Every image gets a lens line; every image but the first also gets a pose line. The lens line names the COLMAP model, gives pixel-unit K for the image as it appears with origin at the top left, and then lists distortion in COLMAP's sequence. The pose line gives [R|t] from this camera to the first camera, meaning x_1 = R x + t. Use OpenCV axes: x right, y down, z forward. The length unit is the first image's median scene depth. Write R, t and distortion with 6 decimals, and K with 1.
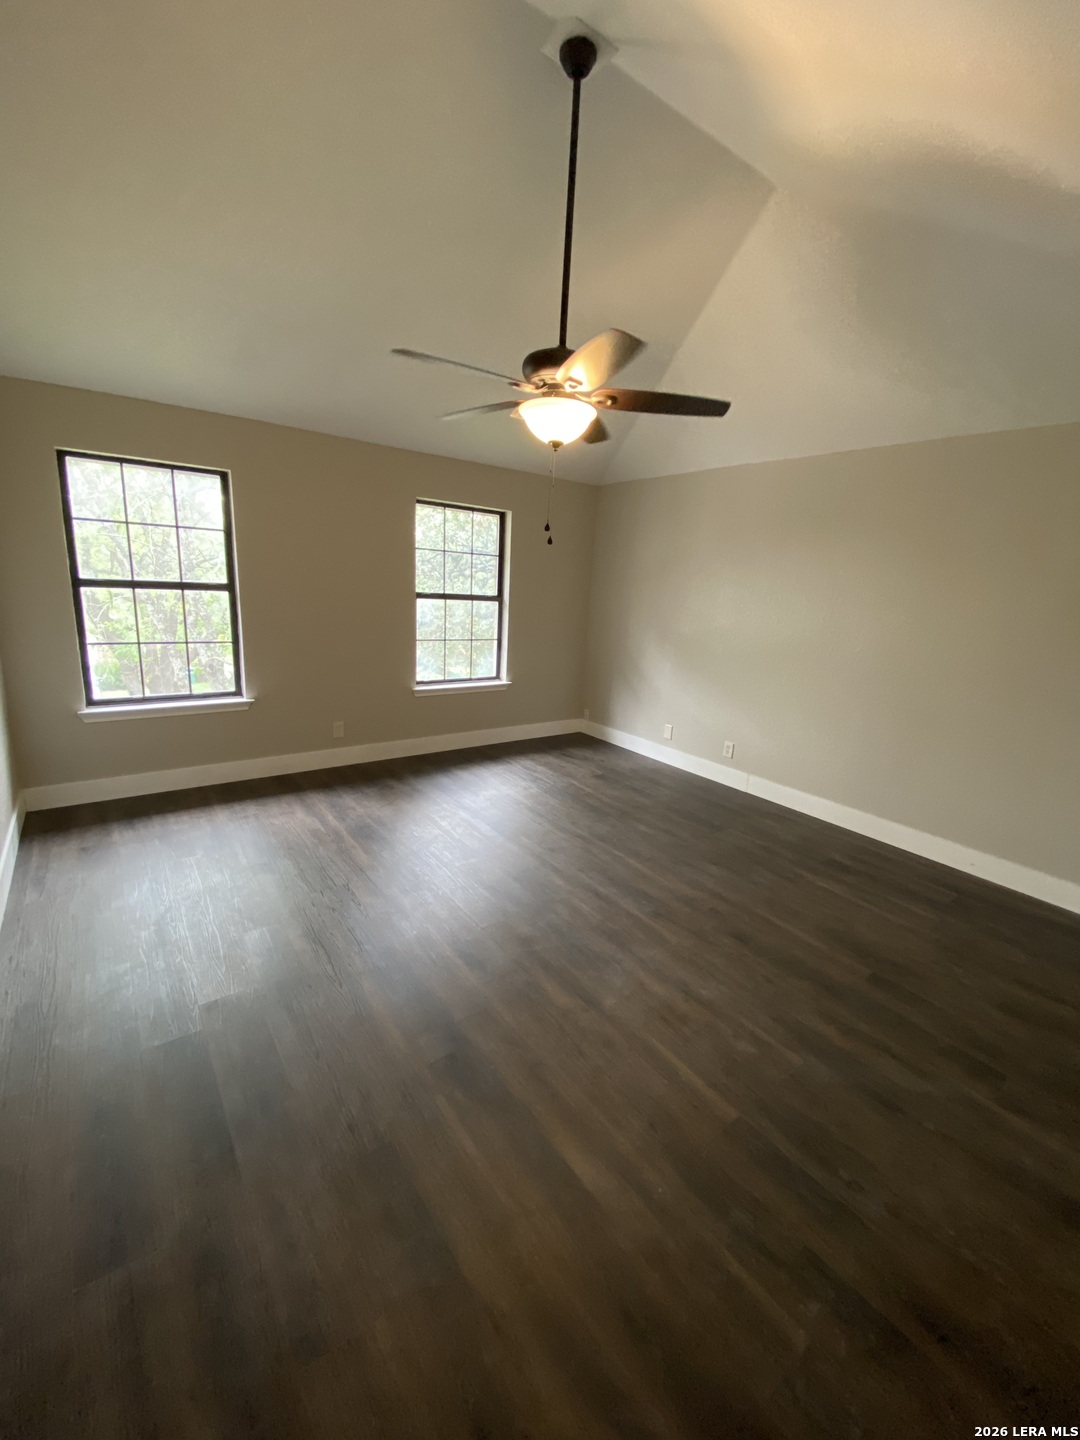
lens RADIAL K [[569.0, 0, 535.1], [0, 569.0, 723.6], [0, 0, 1]] dist [-0.003926, -0.001373]
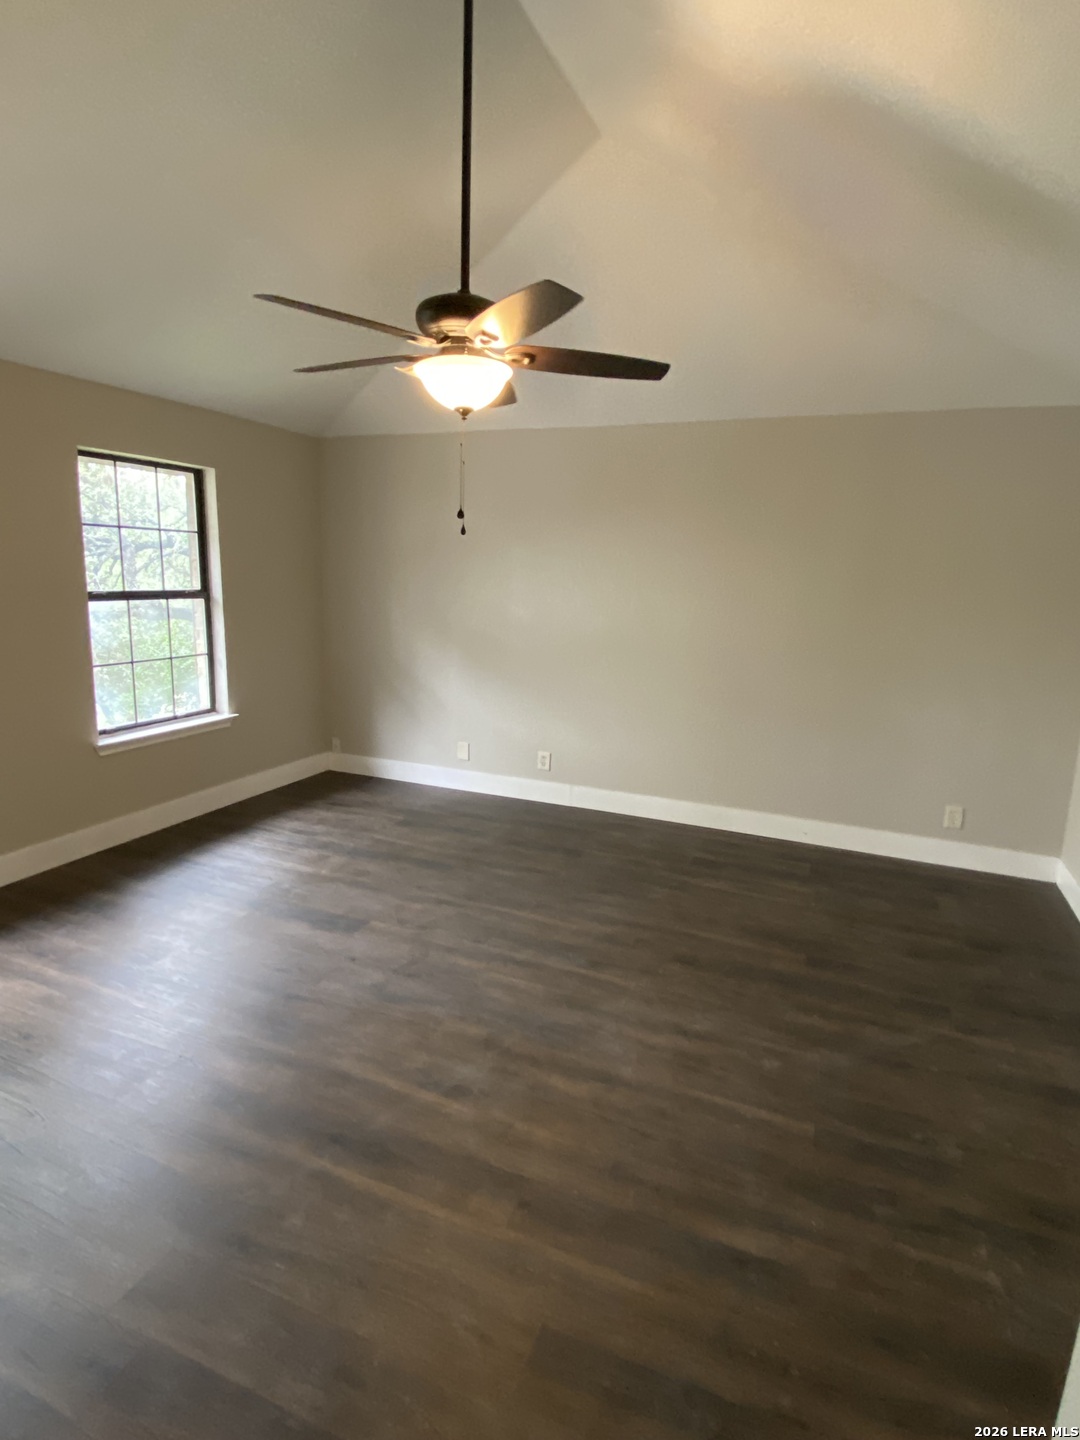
lens RADIAL K [[762.0, 0, 539.3], [0, 762.0, 723.3], [0, 0, 1]] dist [0.014172, -0.005609]
pose [[0.863544, -0.133148, 0.486377, -0.271769], [0.144479, 0.989404, 0.014337, -0.033907], [-0.483133, 0.057891, 0.873631, 0.023363]]
